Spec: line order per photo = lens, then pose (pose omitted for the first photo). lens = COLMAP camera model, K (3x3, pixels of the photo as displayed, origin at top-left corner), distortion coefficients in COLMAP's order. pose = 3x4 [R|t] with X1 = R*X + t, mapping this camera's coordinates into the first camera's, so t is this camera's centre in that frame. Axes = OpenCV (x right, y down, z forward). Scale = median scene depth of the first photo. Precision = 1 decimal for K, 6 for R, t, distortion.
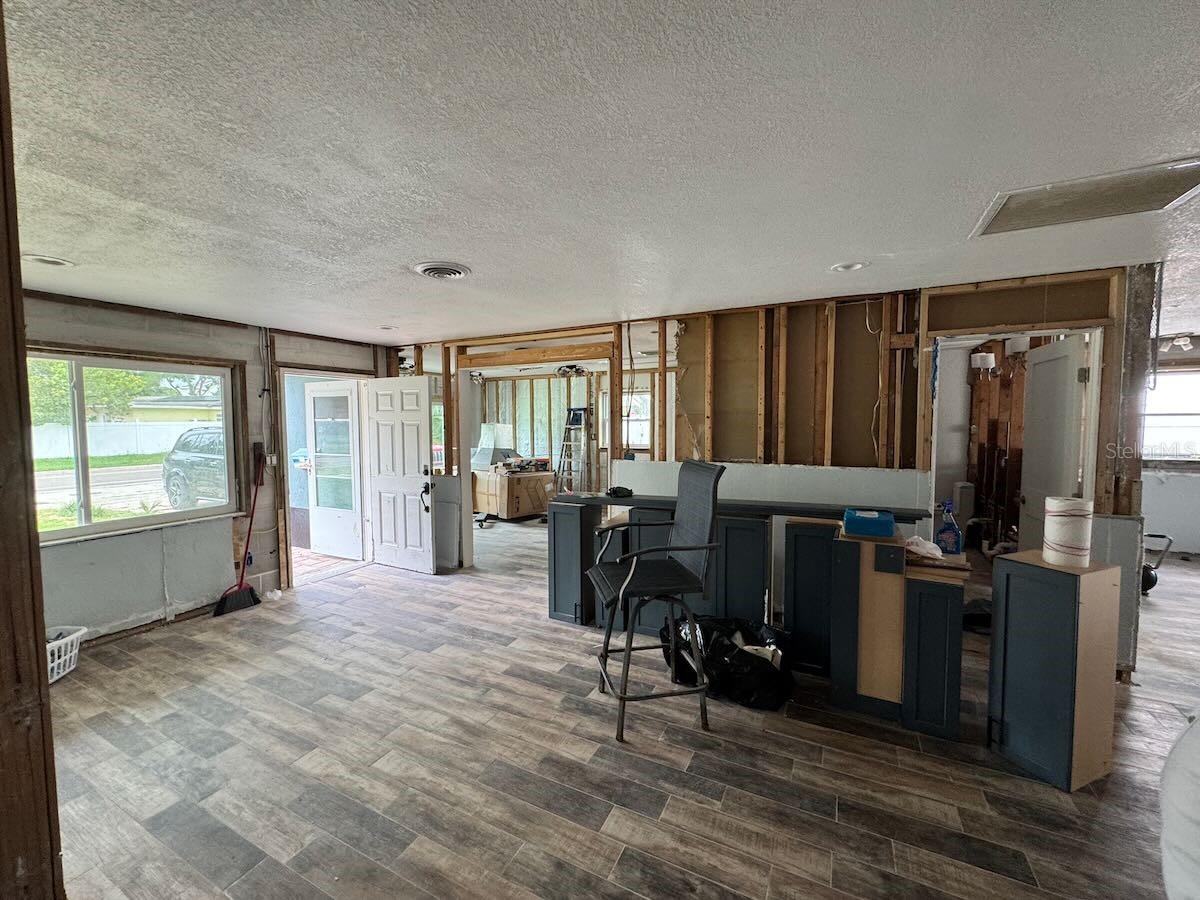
lens RADIAL K [[481.9, 0, 599.3], [0, 481.9, 448.5], [0, 0, 1]] dist [-0.003996, 0.000941]
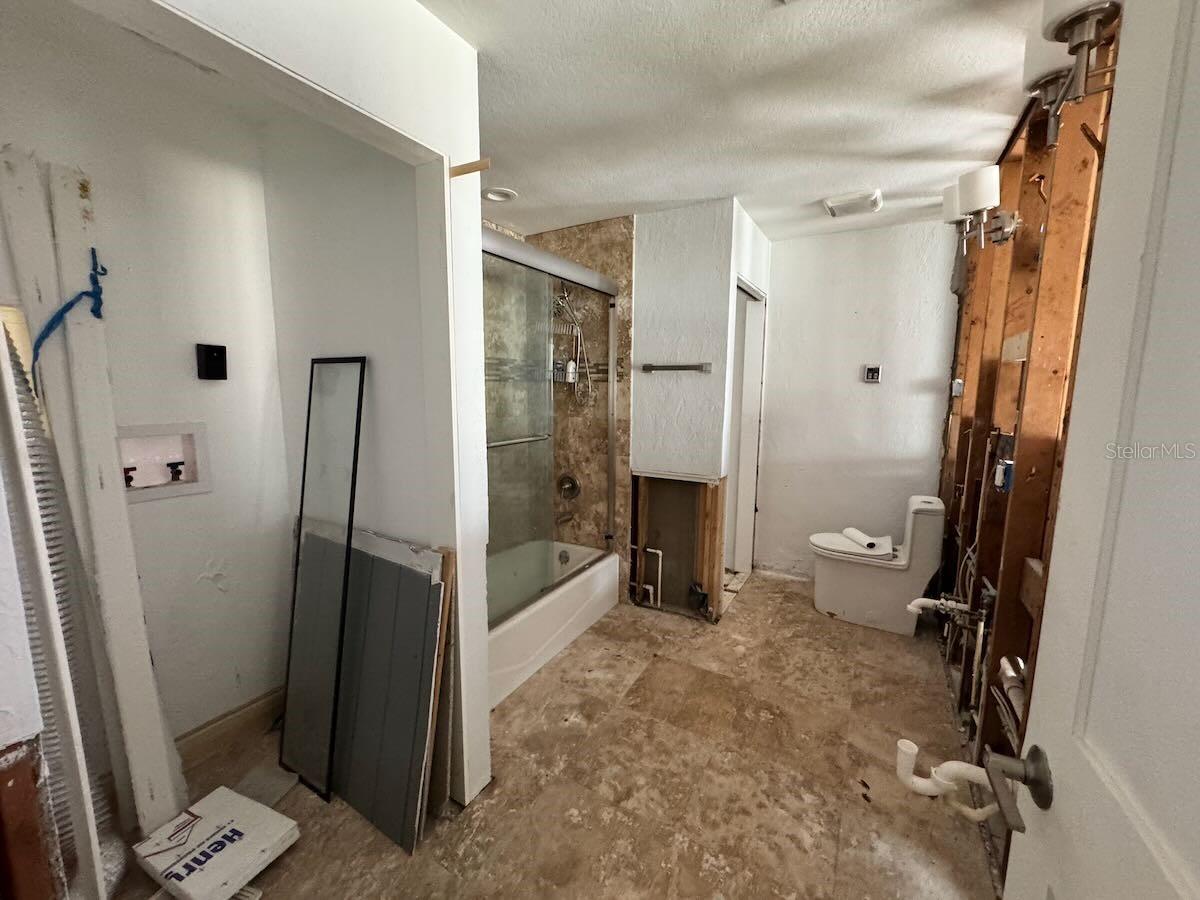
lens RADIAL K [[481.9, 0, 599.3], [0, 481.9, 448.5], [0, 0, 1]] dist [-0.003996, 0.000941]
pose [[0.998928, 0.014827, -0.043859, 0.822422], [-0.011519, 0.997137, 0.074737, -0.019958], [0.044842, -0.074151, 0.996238, 0.931771]]
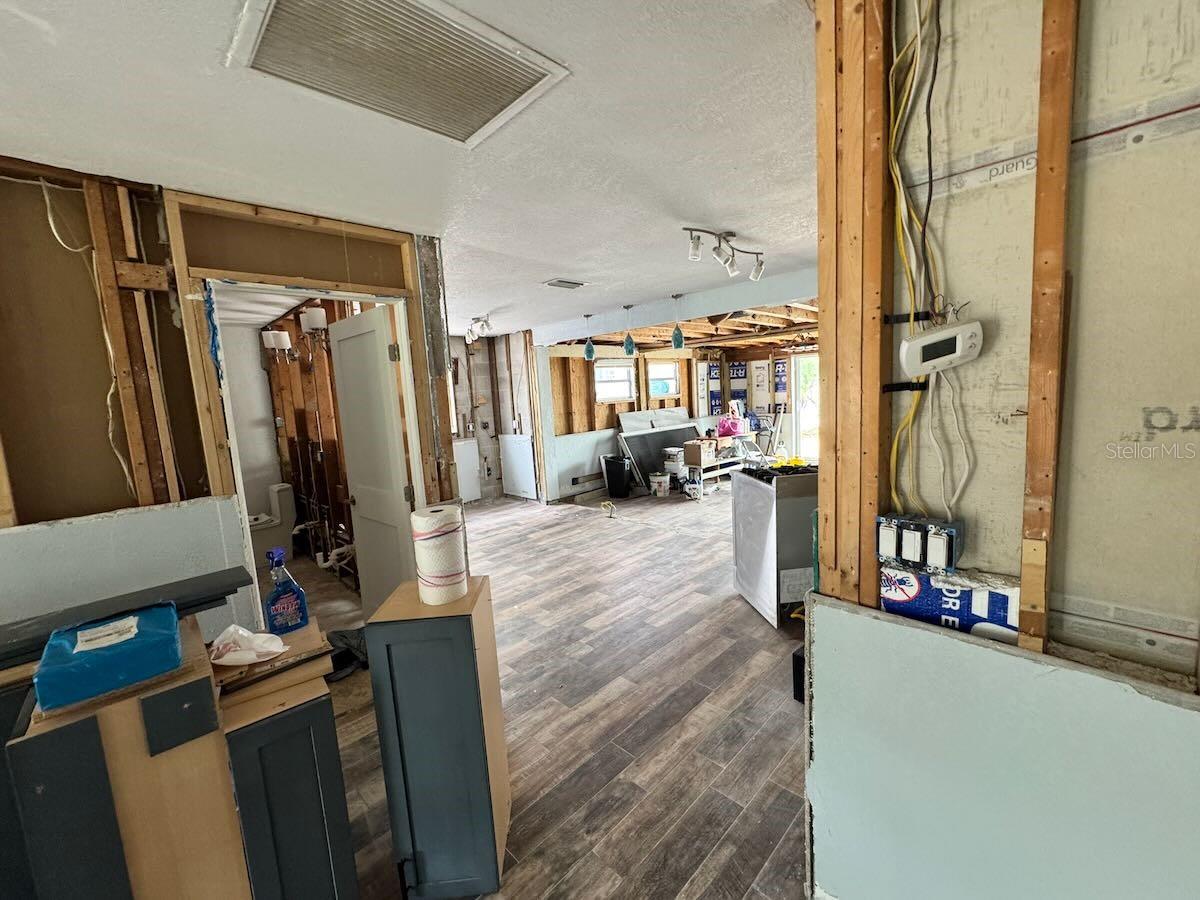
lens RADIAL K [[481.9, 0, 599.3], [0, 481.9, 448.5], [0, 0, 1]] dist [-0.003996, 0.000941]
pose [[0.306272, -0.126002, 0.943568, 0.242379], [0.112829, 0.989019, 0.095448, -0.018862], [-0.945234, 0.077229, 0.317125, 0.339360]]
